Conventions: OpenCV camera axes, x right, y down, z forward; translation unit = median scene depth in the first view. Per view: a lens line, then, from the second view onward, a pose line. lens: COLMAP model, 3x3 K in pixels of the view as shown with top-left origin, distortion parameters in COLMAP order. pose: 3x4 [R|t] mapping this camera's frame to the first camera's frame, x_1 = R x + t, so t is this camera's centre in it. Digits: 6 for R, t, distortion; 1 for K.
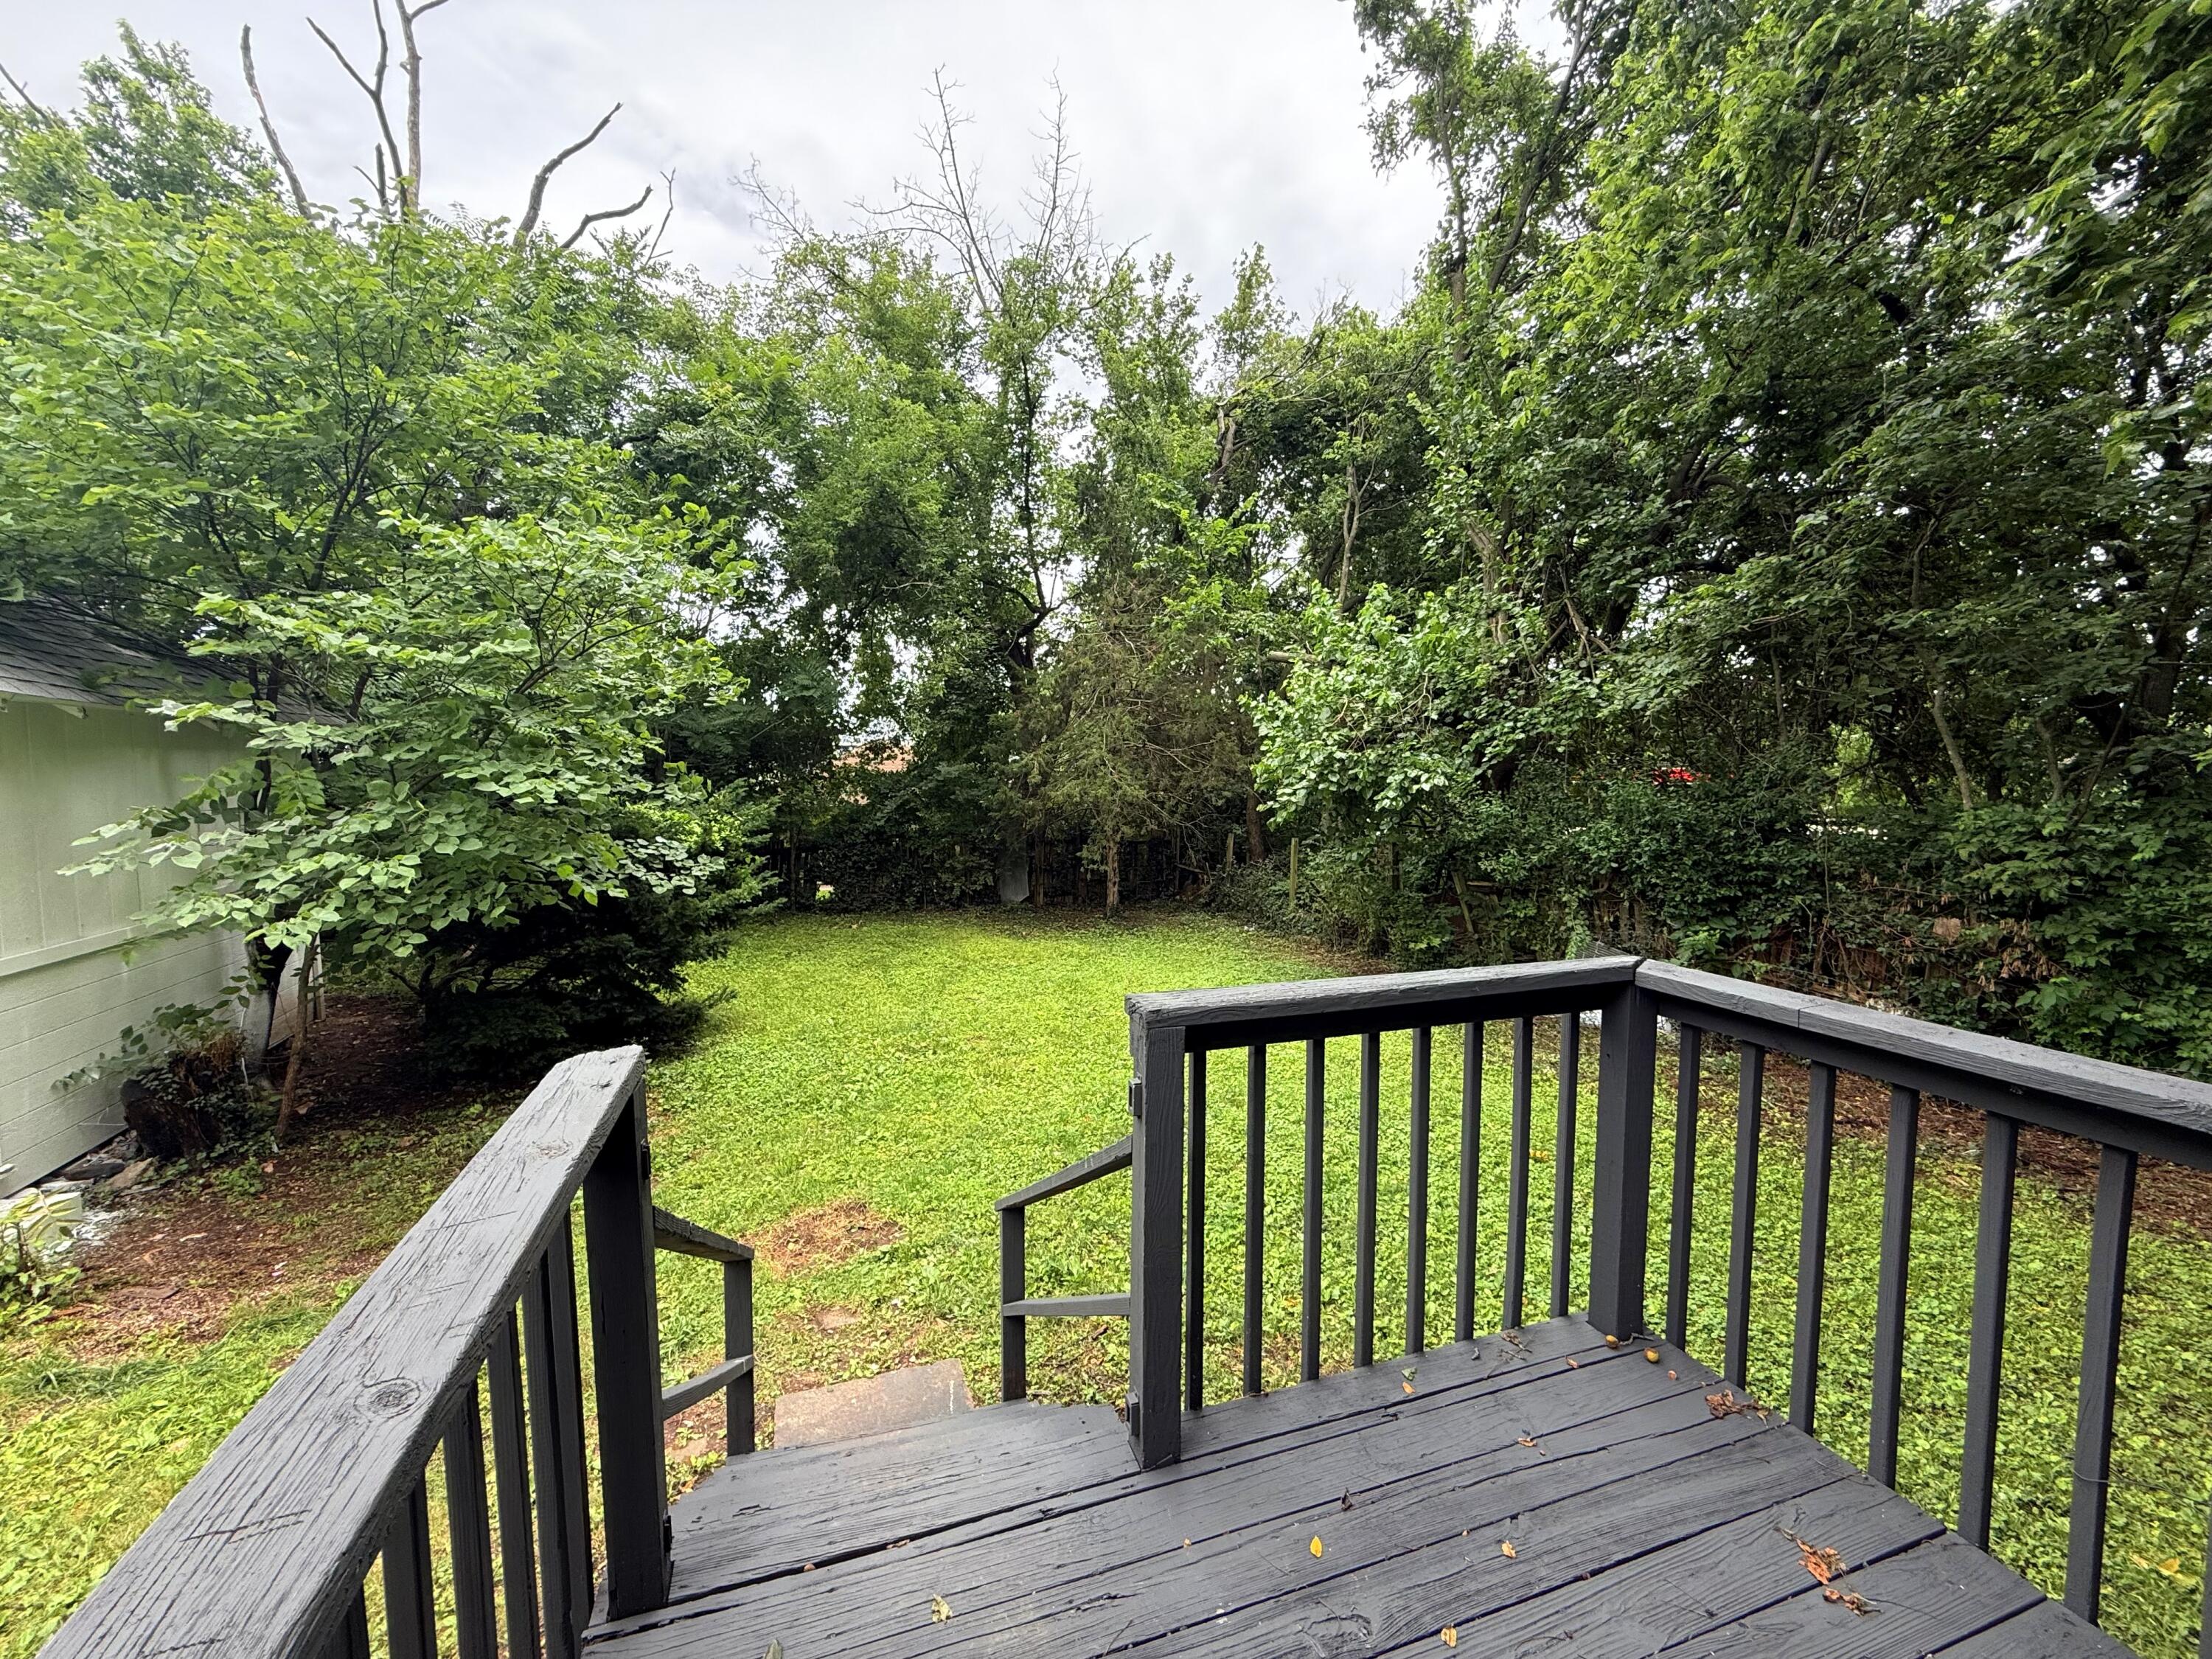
lens RADIAL K [[879.2, 0, 1099.3], [0, 879.2, 825.1], [0, 0, 1]] dist [-0.001256, 0.000072]
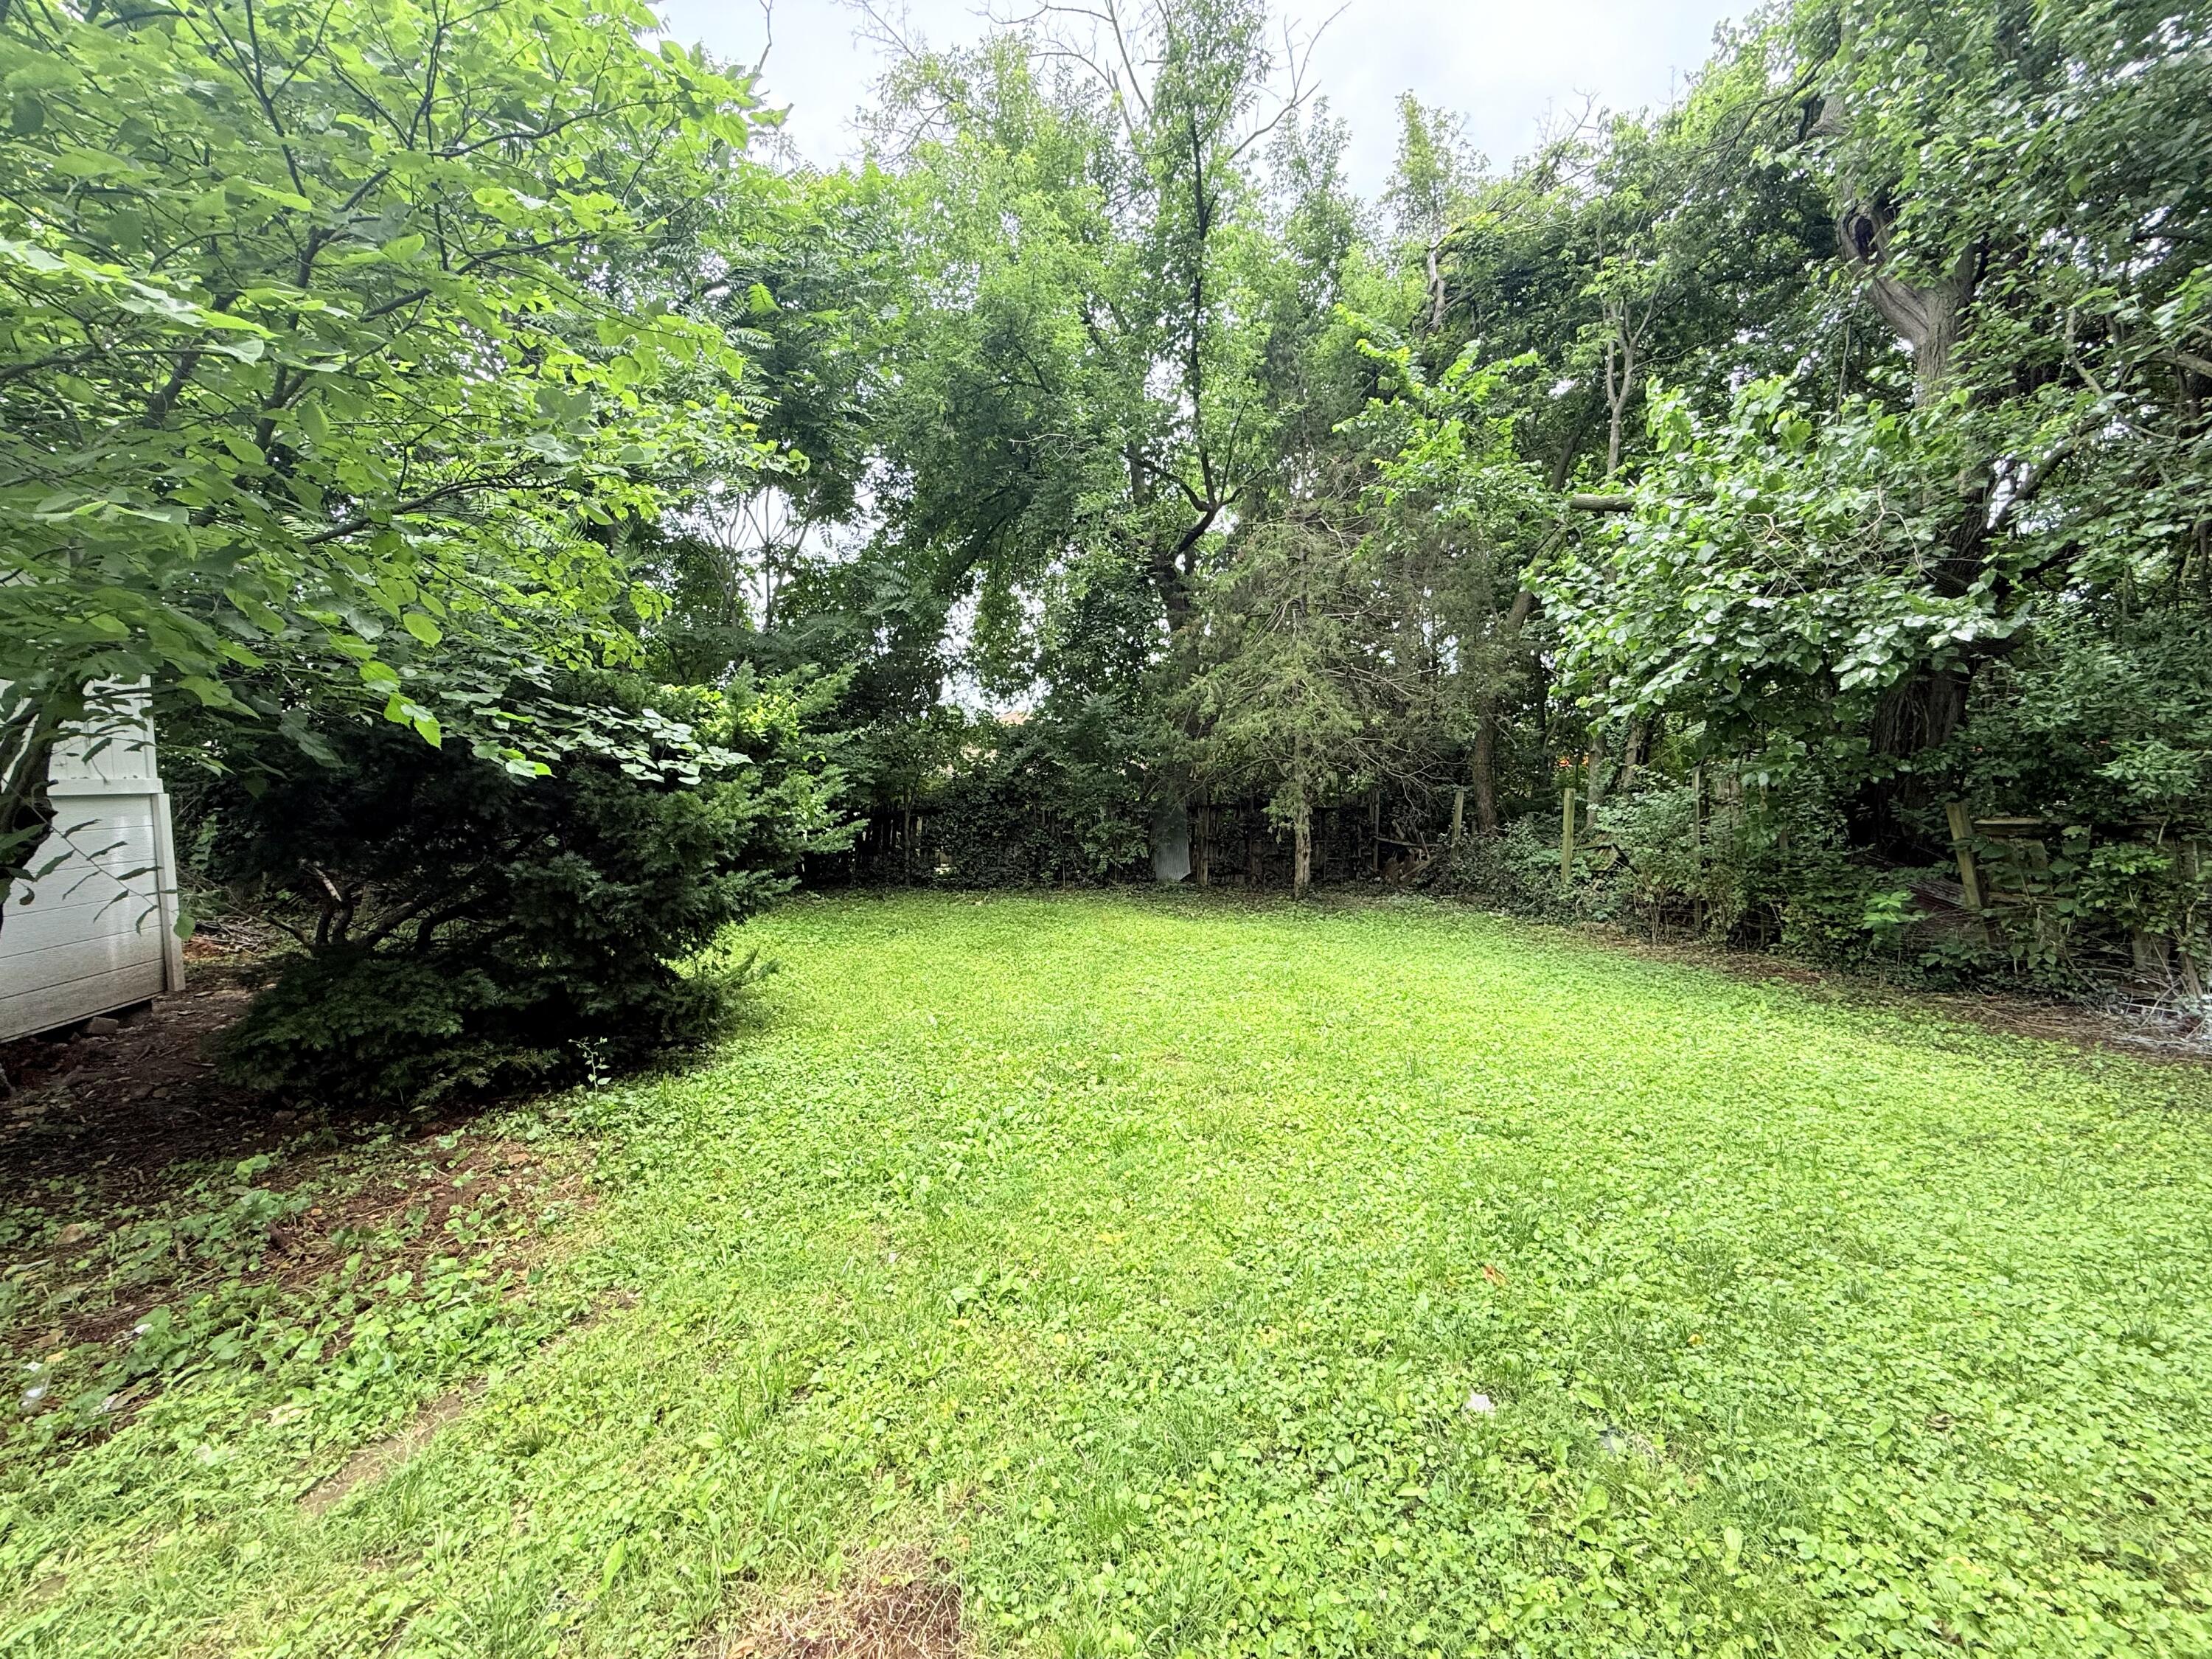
lens RADIAL K [[879.2, 0, 1065.2], [0, 879.2, 841.2], [0, 0, 1]] dist [-0.001256, 0.000072]
pose [[0.983332, -0.001740, -0.181809, -0.071674], [0.003732, 0.999937, 0.010615, 0.065604], [0.181779, -0.011117, 0.983277, 0.294506]]
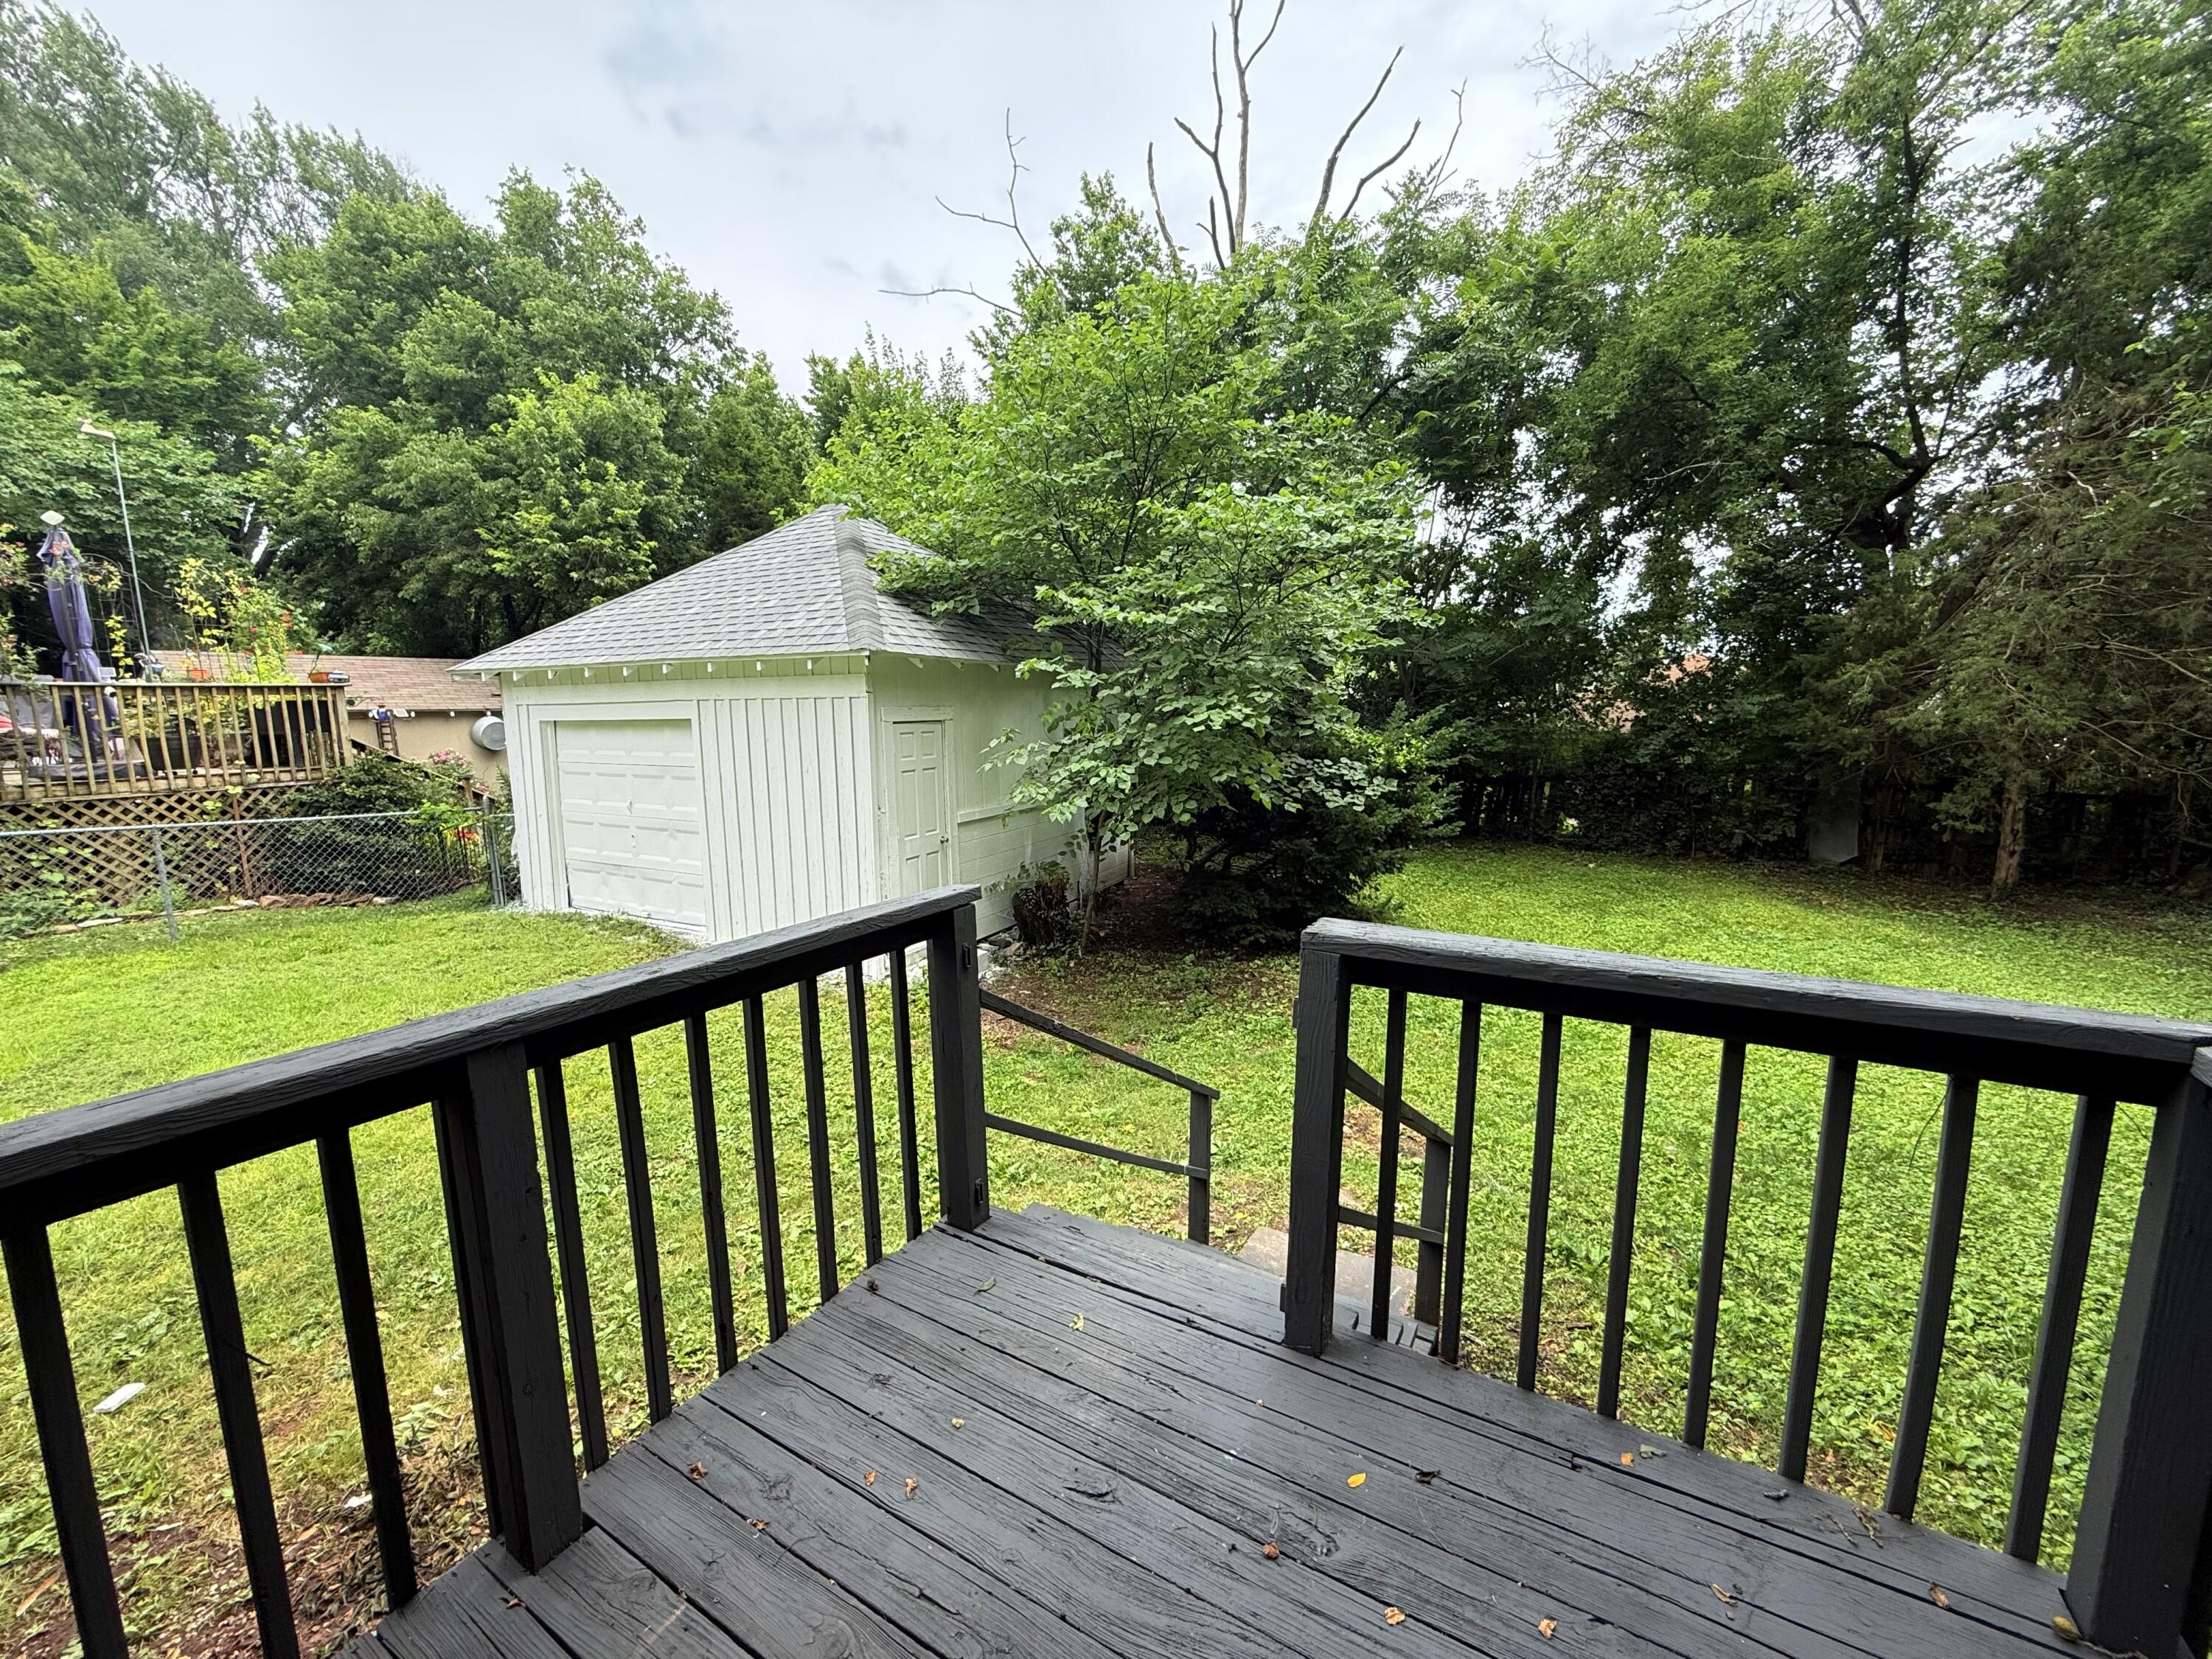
lens RADIAL K [[879.2, 0, 1103.7], [0, 879.2, 828.7], [0, 0, 1]] dist [-0.001256, 0.000072]
pose [[0.653580, 0.096207, -0.750718, 0.096660], [-0.029501, 0.994373, 0.101749, -0.001451], [0.756282, -0.044354, 0.652740, 0.020873]]
